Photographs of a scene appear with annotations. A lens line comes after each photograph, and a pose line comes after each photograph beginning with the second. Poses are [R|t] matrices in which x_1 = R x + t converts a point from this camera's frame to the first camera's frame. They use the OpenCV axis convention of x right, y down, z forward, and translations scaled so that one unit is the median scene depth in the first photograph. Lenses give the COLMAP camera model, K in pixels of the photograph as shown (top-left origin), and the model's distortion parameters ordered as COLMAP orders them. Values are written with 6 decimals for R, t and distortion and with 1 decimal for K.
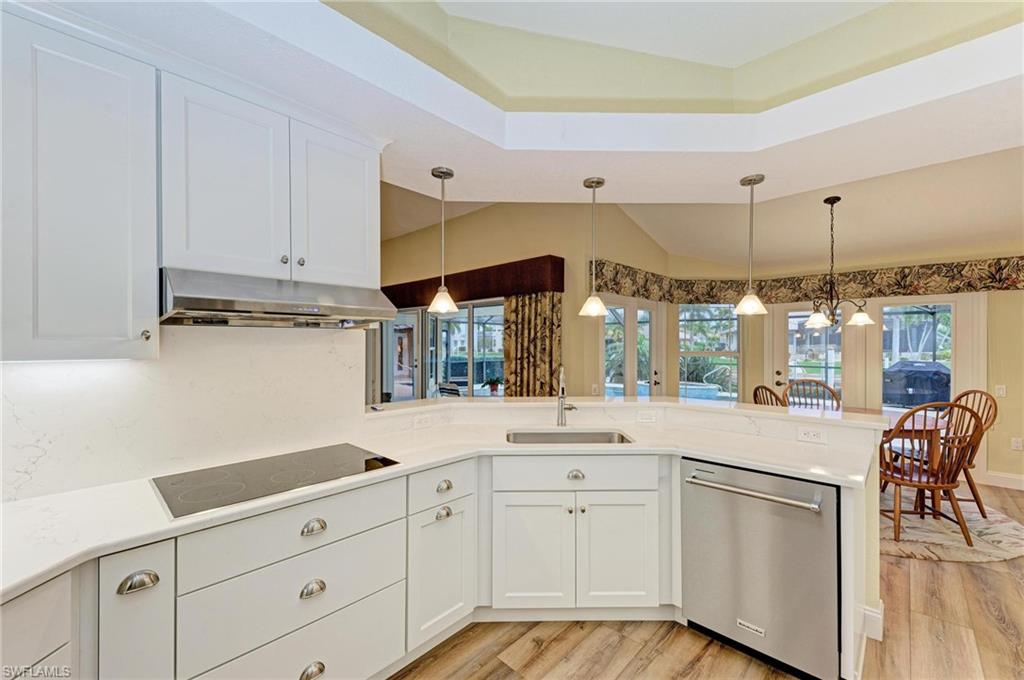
lens RADIAL K [[411.9, 0, 512.3], [0, 411.9, 343.6], [0, 0, 1]] dist [0.025423, -0.010464]
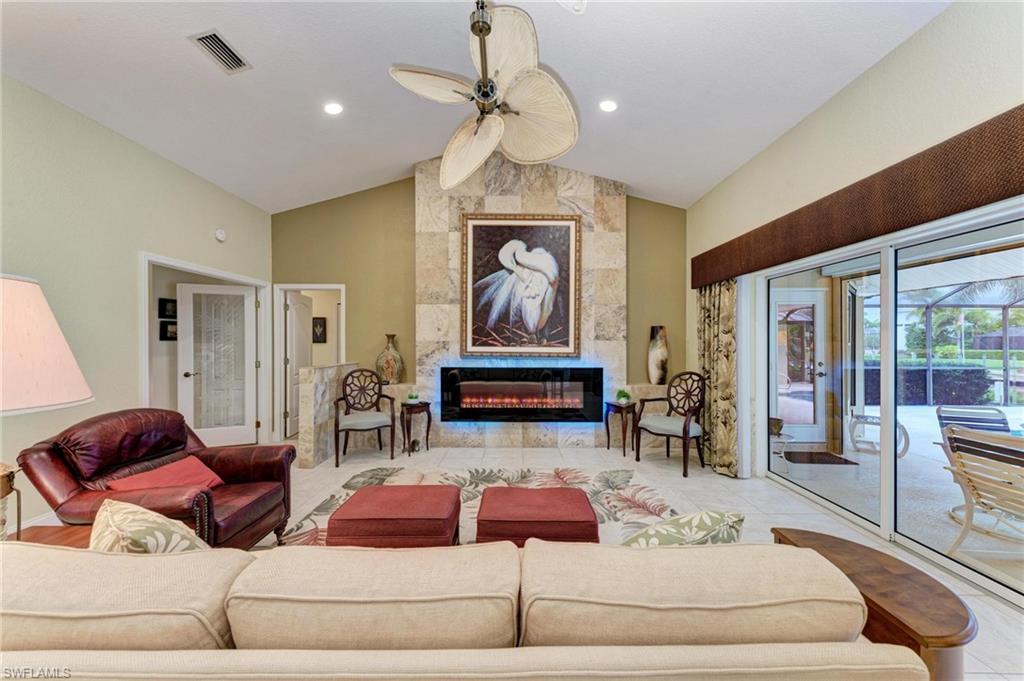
lens RADIAL K [[367.5, 0, 511.2], [0, 367.5, 343.6], [0, 0, 1]] dist [0.015370, 0.000045]
pose [[0.684320, 0.001337, -0.729181, -0.459134], [-0.001652, 0.999999, 0.000284, 0.034175], [0.729180, 0.001010, 0.684321, 0.963174]]
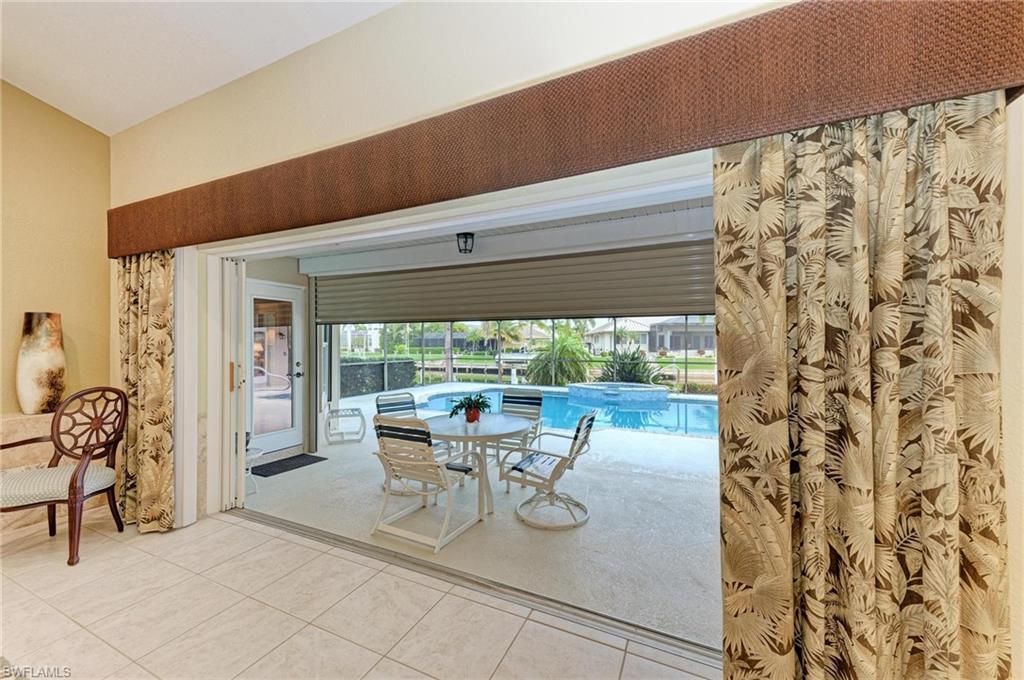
lens RADIAL K [[392.3, 0, 512.1], [0, 392.3, 343.1], [0, 0, 1]] dist [0.013759, -0.000239]
pose [[0.951111, 0.001904, 0.308843, -0.371062], [-0.001536, 0.999998, -0.001435, 0.033874], [-0.308845, 0.000890, 0.951112, 1.194192]]
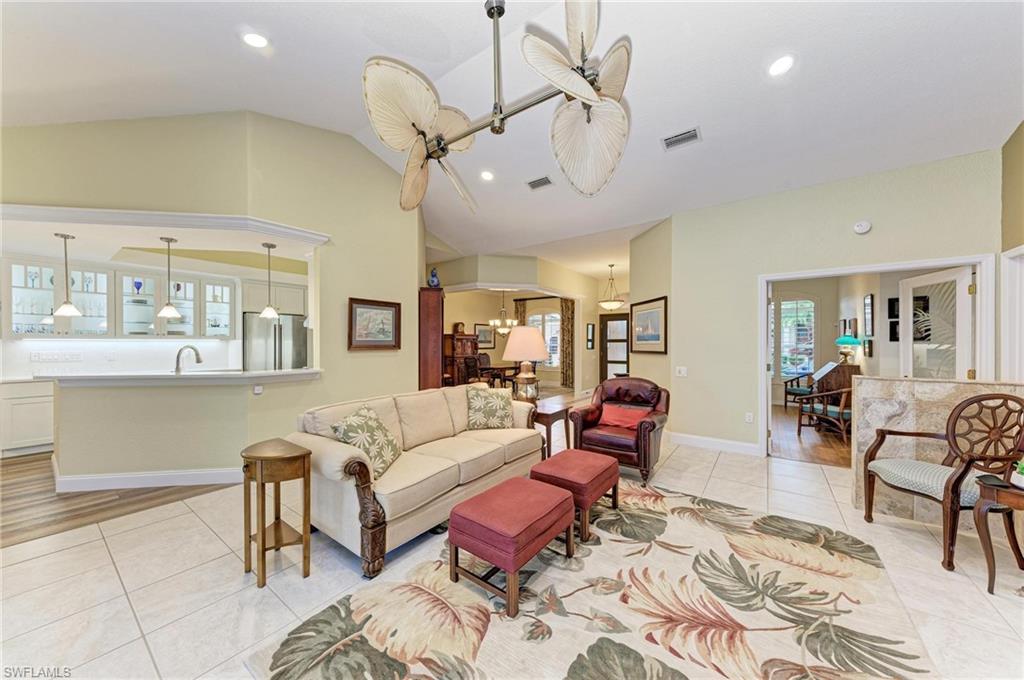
lens RADIAL K [[351.9, 0, 510.2], [0, 351.9, 343.2], [0, 0, 1]] dist [0.000988, -0.001900]
pose [[-0.991767, -0.001089, -0.128050, -0.844481], [-0.001336, 0.999997, 0.001838, 0.030310], [0.128047, 0.001994, -0.991766, 2.156140]]
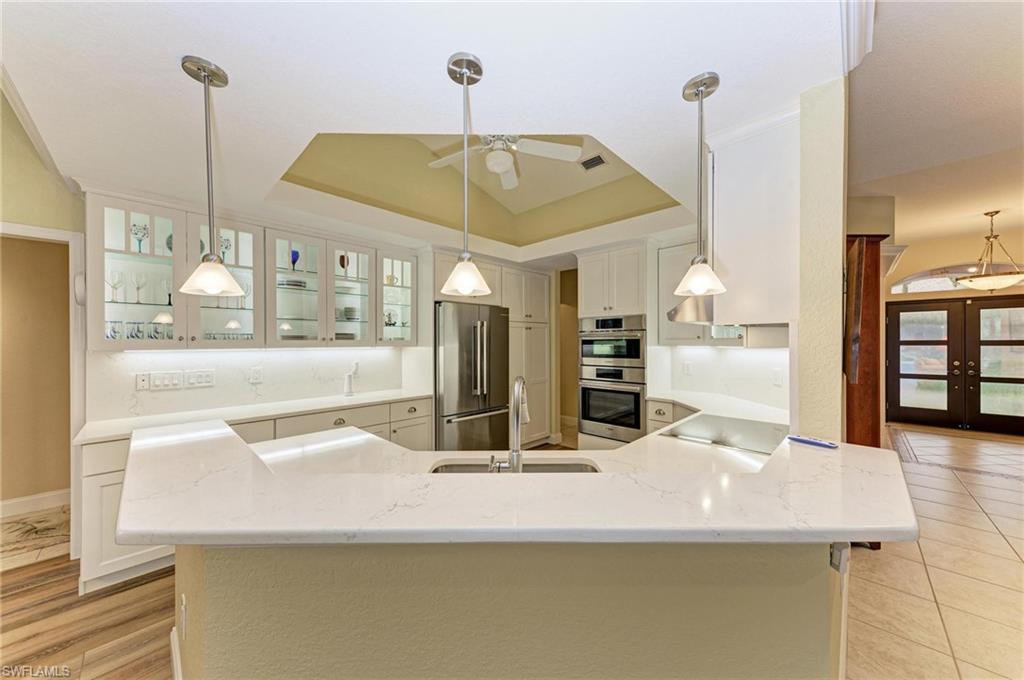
lens RADIAL K [[351.9, 0, 510.2], [0, 351.9, 343.2], [0, 0, 1]] dist [0.000988, -0.001900]
pose [[-0.999909, 0.003489, 0.013019, 0.110683], [0.003530, 0.999989, 0.003096, 0.002693], [-0.013008, 0.003142, -0.999910, 1.221357]]
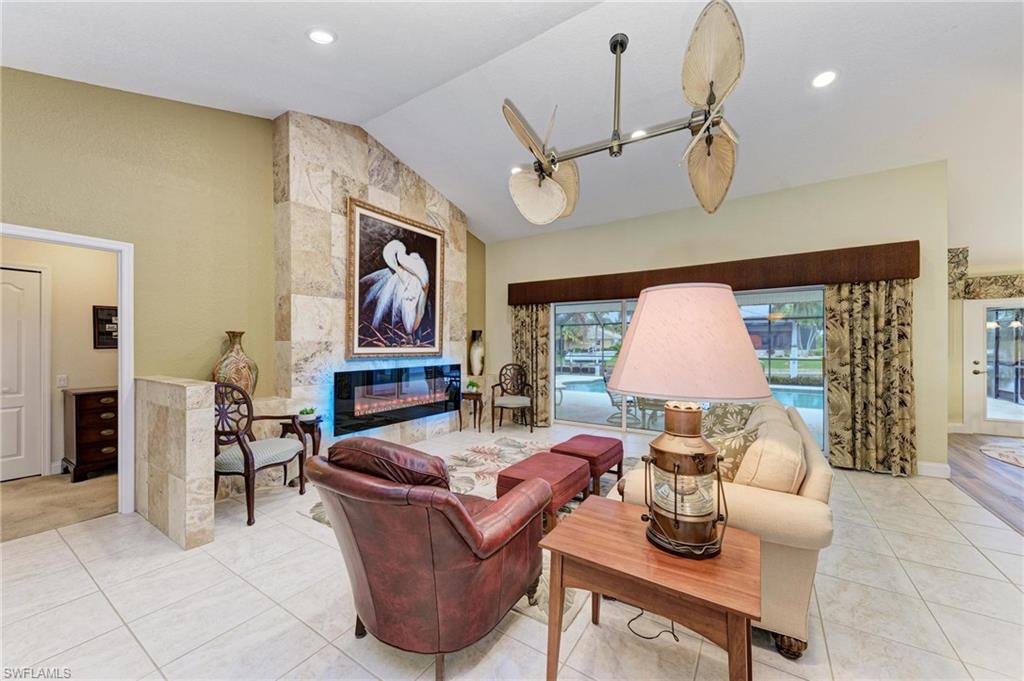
lens RADIAL K [[382.4, 0, 510.5], [0, 382.4, 343.6], [0, 0, 1]] dist [0.011258, -0.000090]
pose [[0.984374, -0.001378, 0.176085, -1.383246], [0.001630, 0.999998, -0.001288, 0.034826], [-0.176082, 0.001555, 0.984374, 0.373517]]
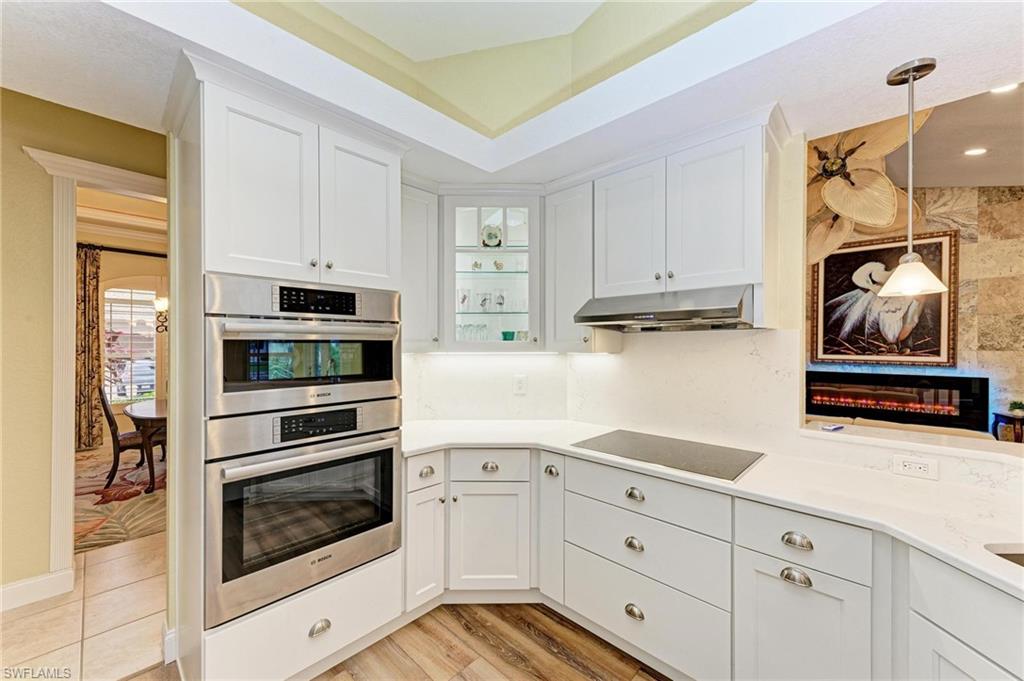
lens RADIAL K [[393.1, 0, 507.1], [0, 393.1, 346.8], [0, 0, 1]] dist [-0.001663, -0.000592]
pose [[-0.011847, 0.005819, -0.999913, 0.330886], [-0.002621, 0.999979, 0.005851, 0.000380], [0.999926, 0.002690, -0.011832, 0.306519]]
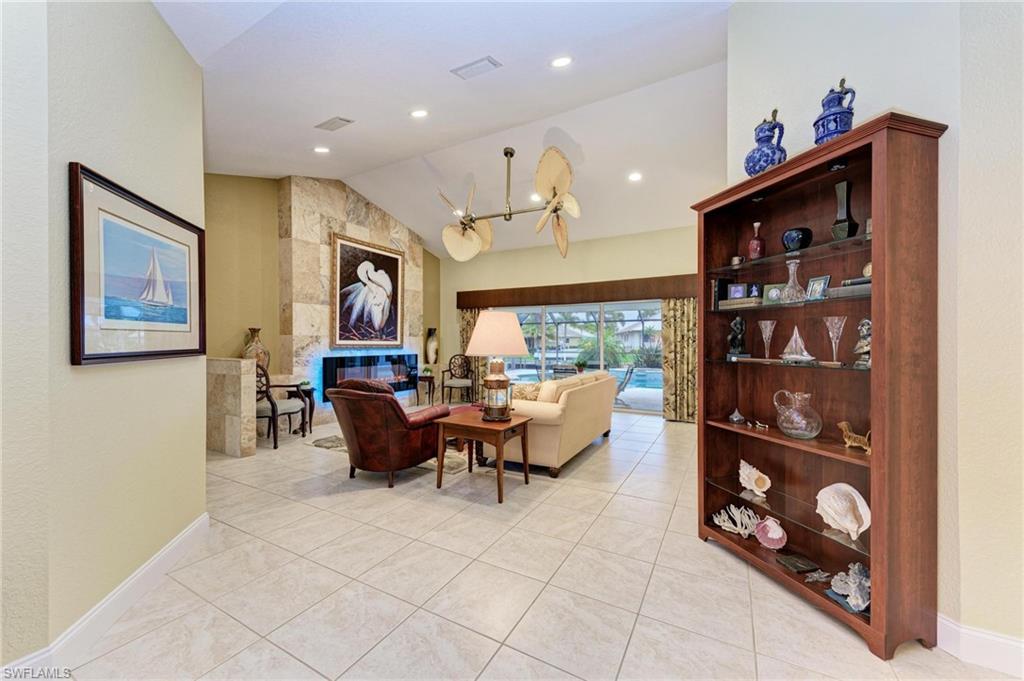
lens RADIAL K [[392.3, 0, 512.1], [0, 392.3, 343.6], [0, 0, 1]] dist [0.013759, -0.000239]
pose [[0.970023, -0.000608, 0.243013, -1.317374], [-0.000322, 0.999993, 0.003785, 0.055803], [-0.243013, -0.003750, 0.970016, -0.314584]]
